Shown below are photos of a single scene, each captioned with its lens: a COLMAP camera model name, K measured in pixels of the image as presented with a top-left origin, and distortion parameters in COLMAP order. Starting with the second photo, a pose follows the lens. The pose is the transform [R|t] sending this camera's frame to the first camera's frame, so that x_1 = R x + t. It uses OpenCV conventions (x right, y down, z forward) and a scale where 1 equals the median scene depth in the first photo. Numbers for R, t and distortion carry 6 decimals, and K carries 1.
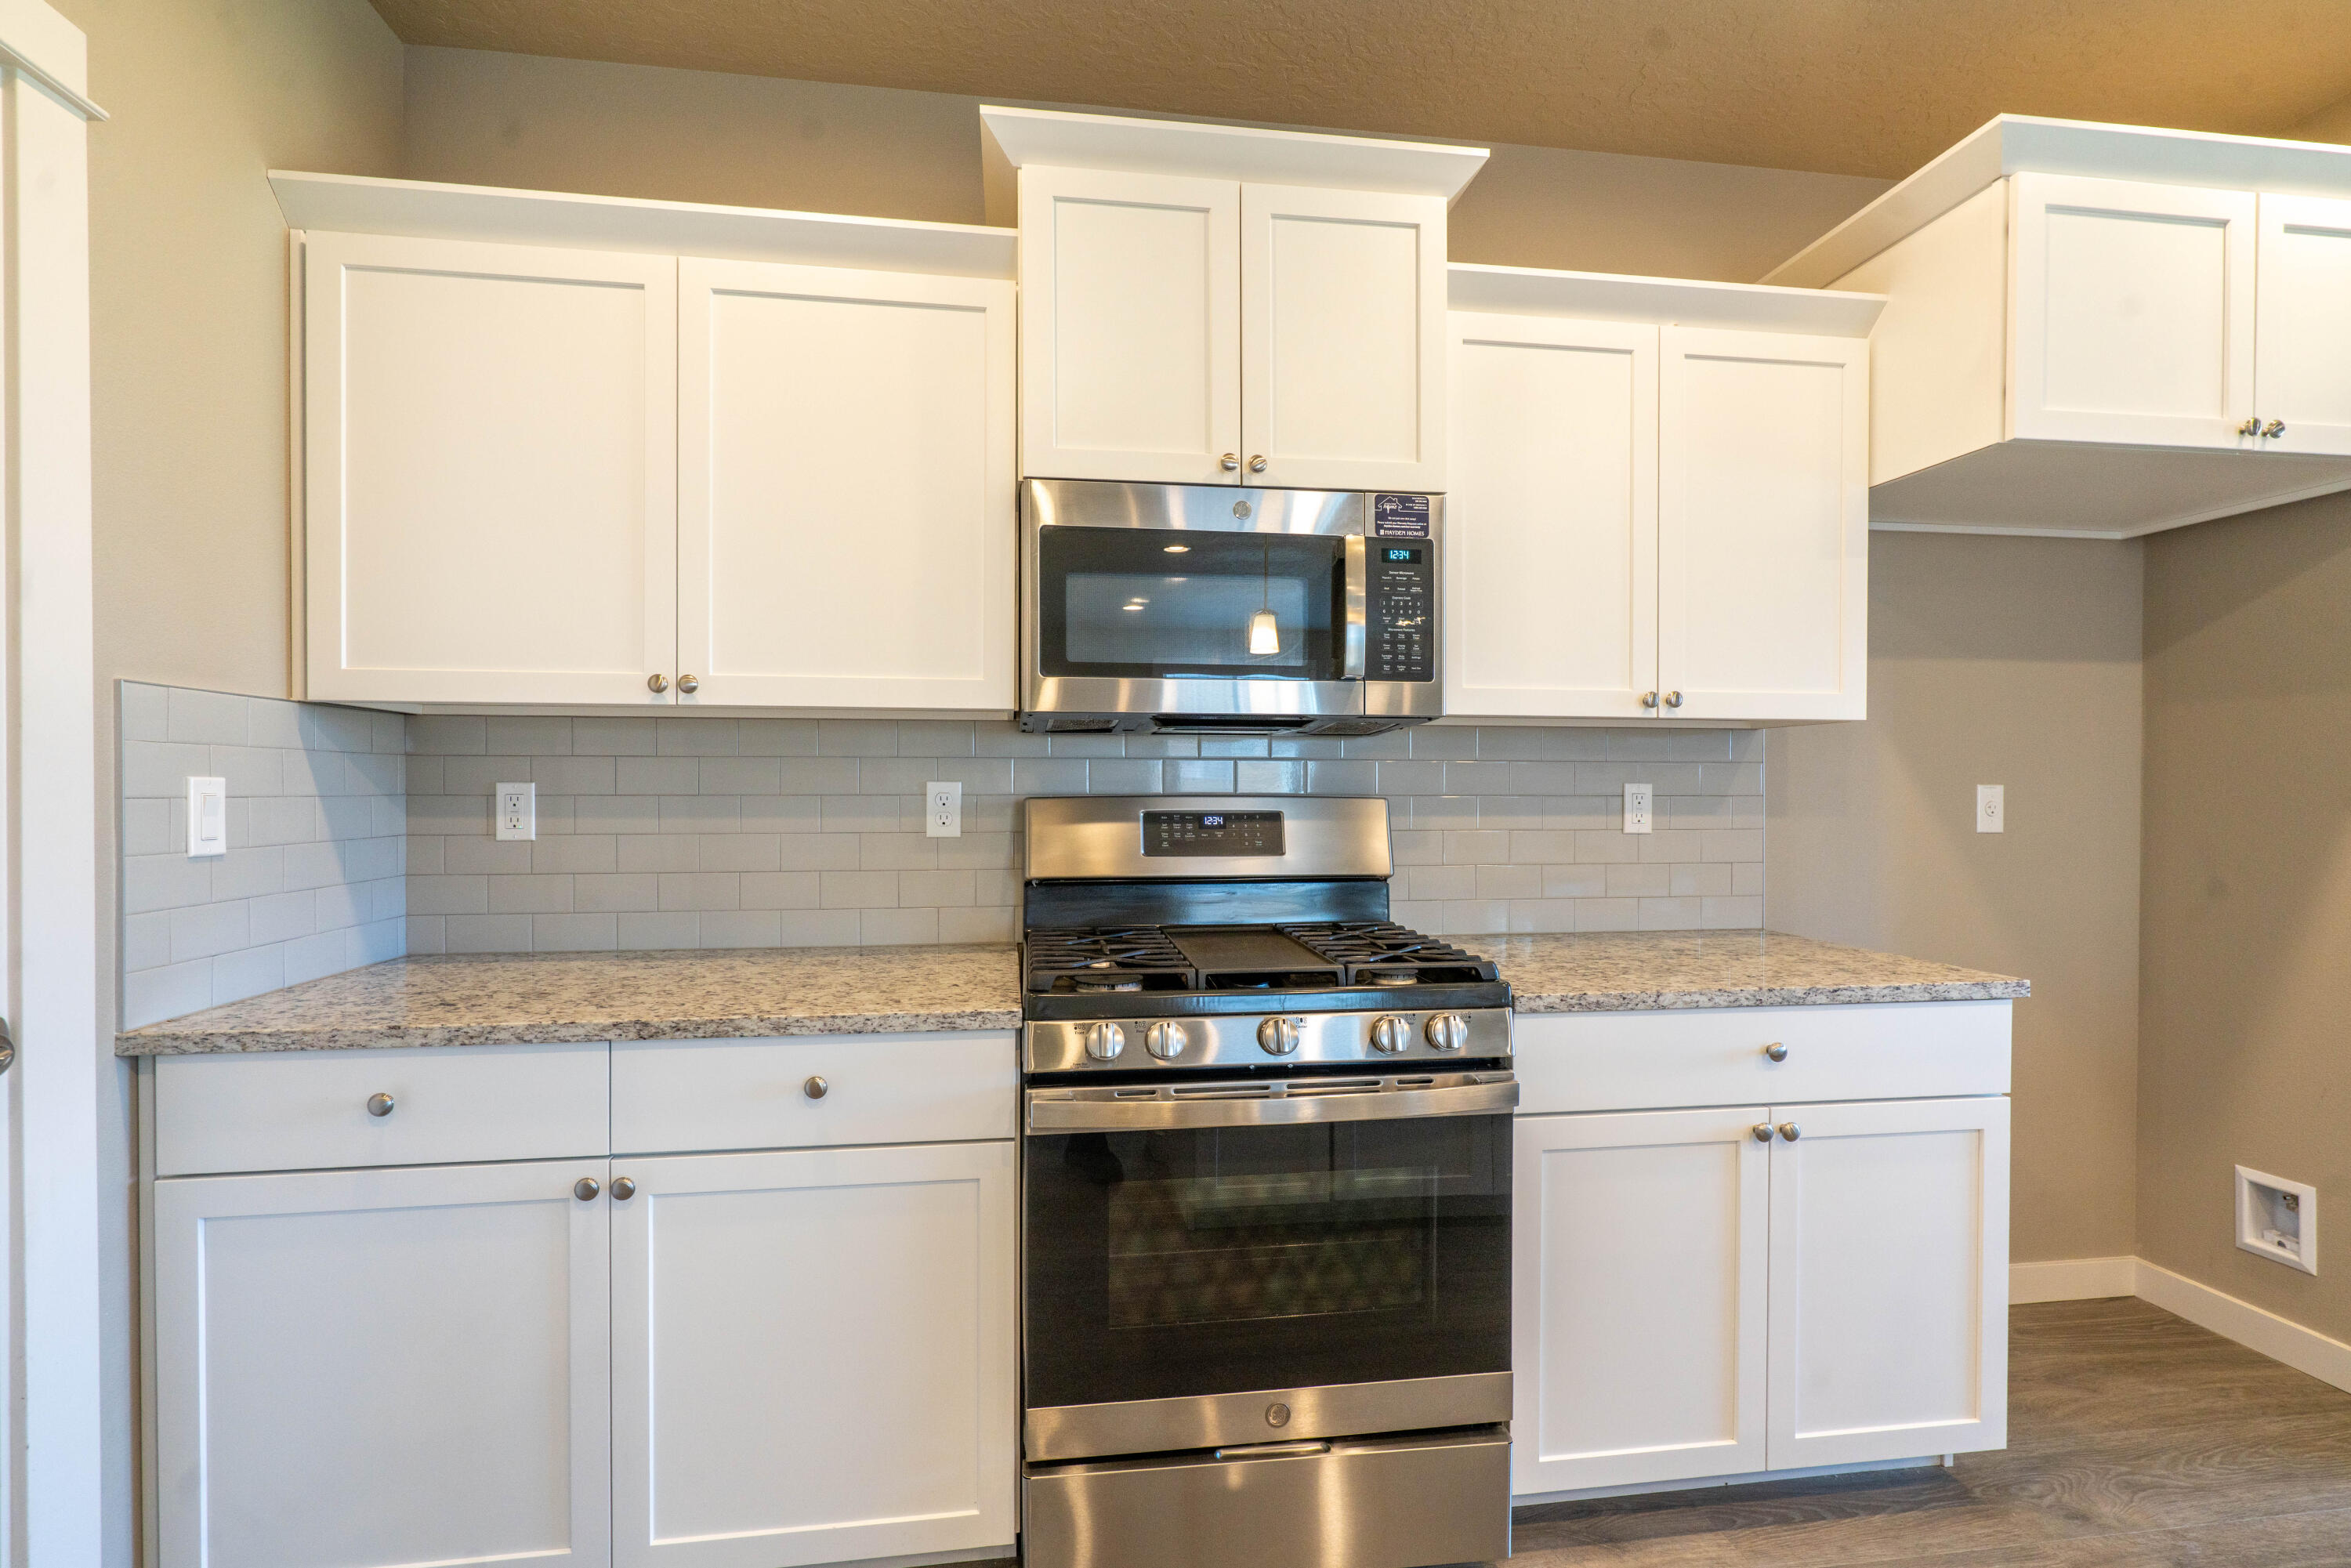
lens RADIAL K [[1073.9, 0, 1164.4], [0, 1073.9, 785.6], [0, 0, 1]] dist [-0.003887, 0.001067]
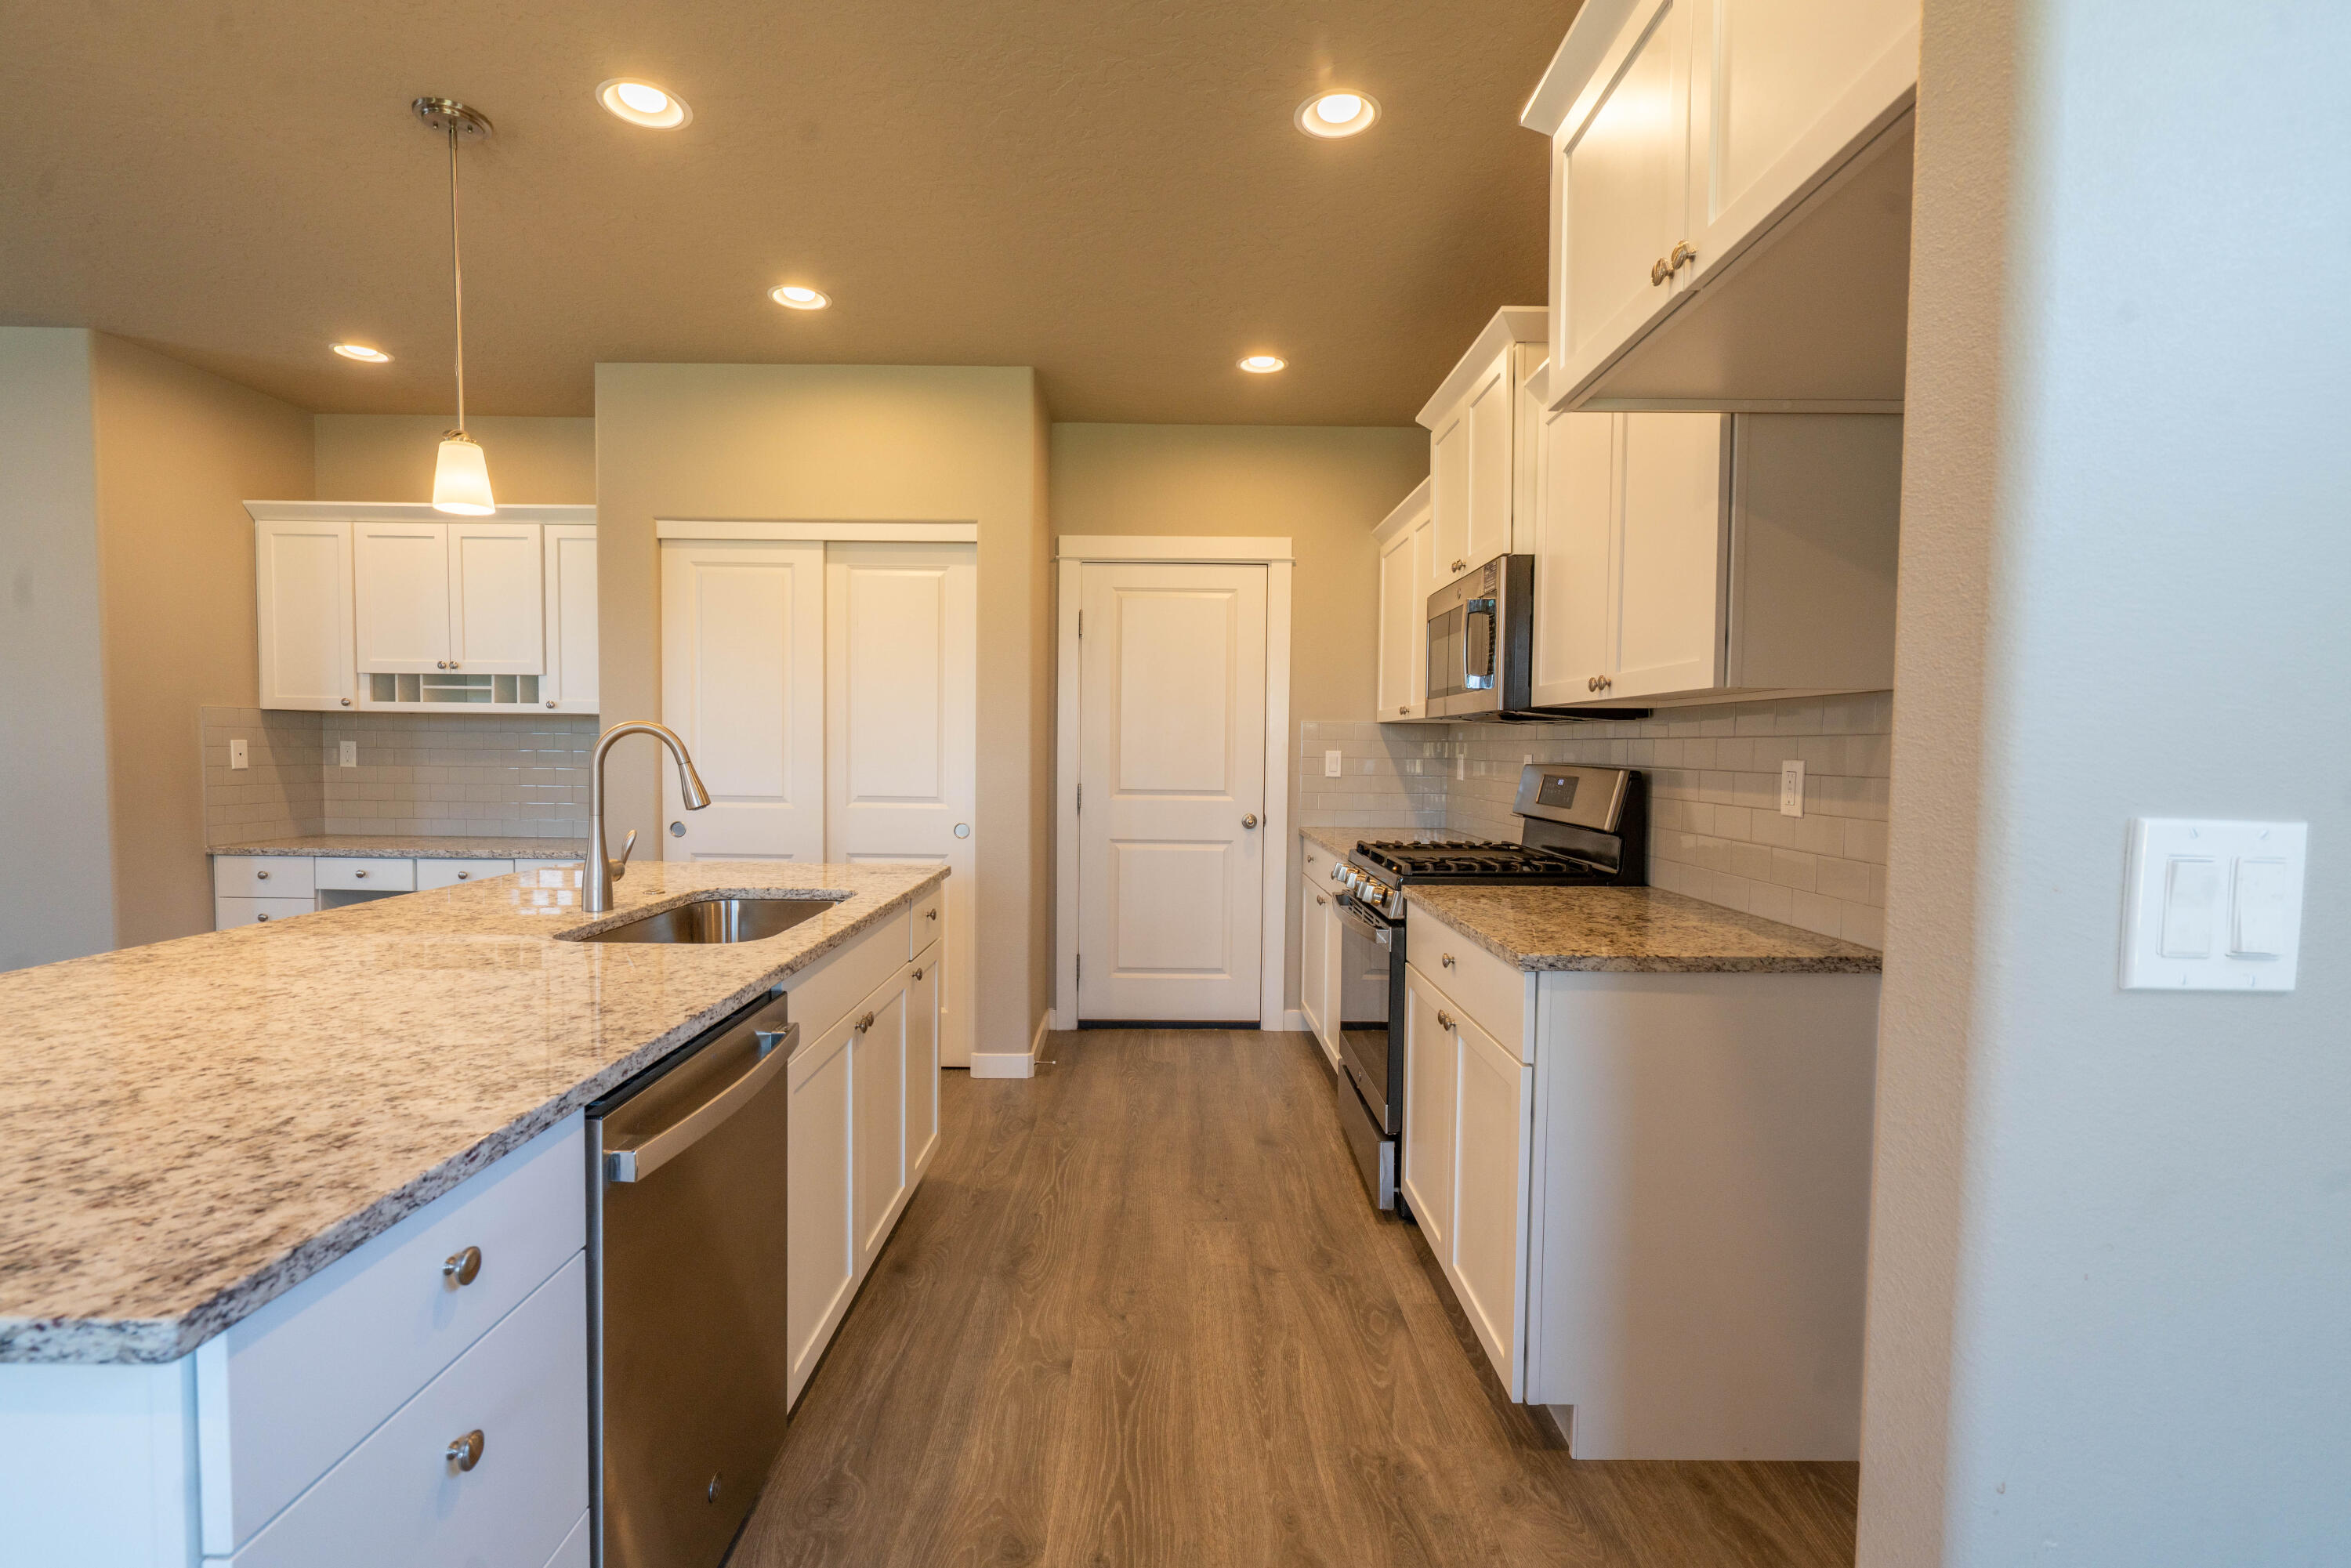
lens RADIAL K [[1073.9, 0, 1180.1], [0, 1073.9, 785.3], [0, 0, 1]] dist [-0.003887, 0.001067]
pose [[-0.120291, 0.034129, -0.992152, 1.743552], [-0.007512, 0.999349, 0.035287, -0.011181], [0.992710, 0.011698, -0.119957, 0.748153]]
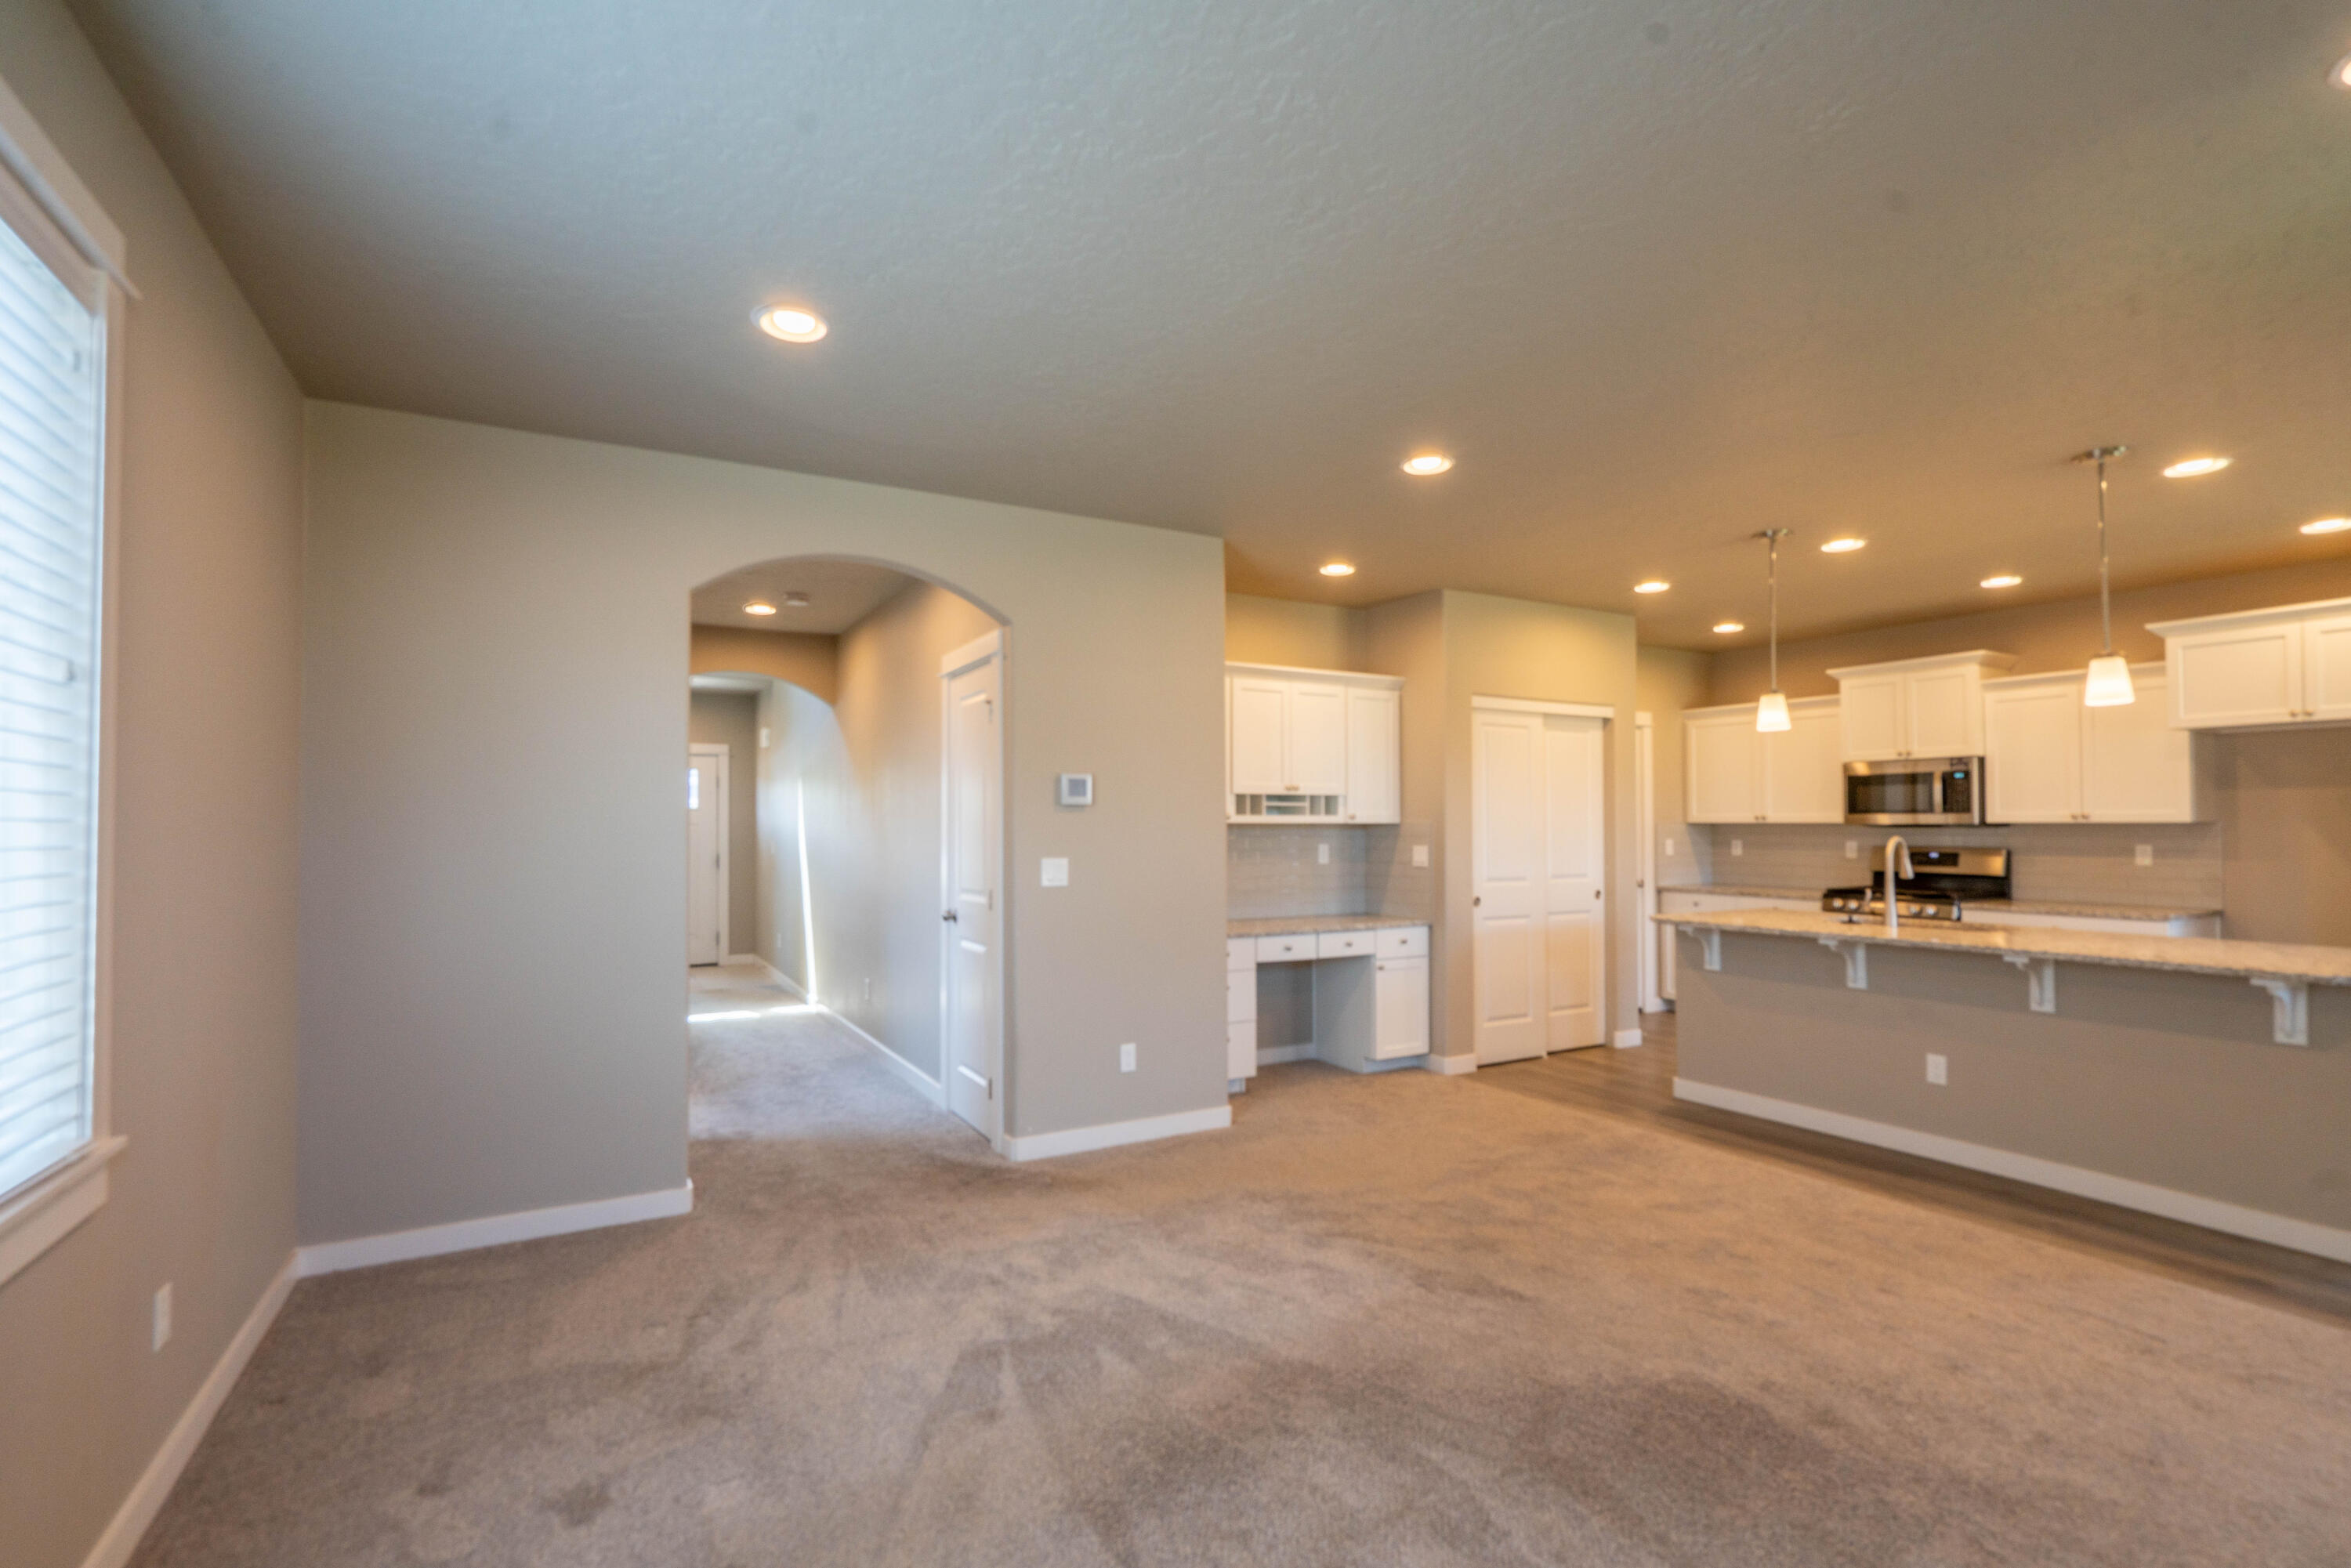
lens RADIAL K [[1073.9, 0, 1176.2], [0, 1073.9, 789.3], [0, 0, 1]] dist [-0.003887, 0.001067]
pose [[0.379965, -0.031392, -0.924468, 2.339686], [0.003553, 0.999466, -0.032479, -0.072011], [0.924994, 0.009056, 0.379873, -2.478882]]
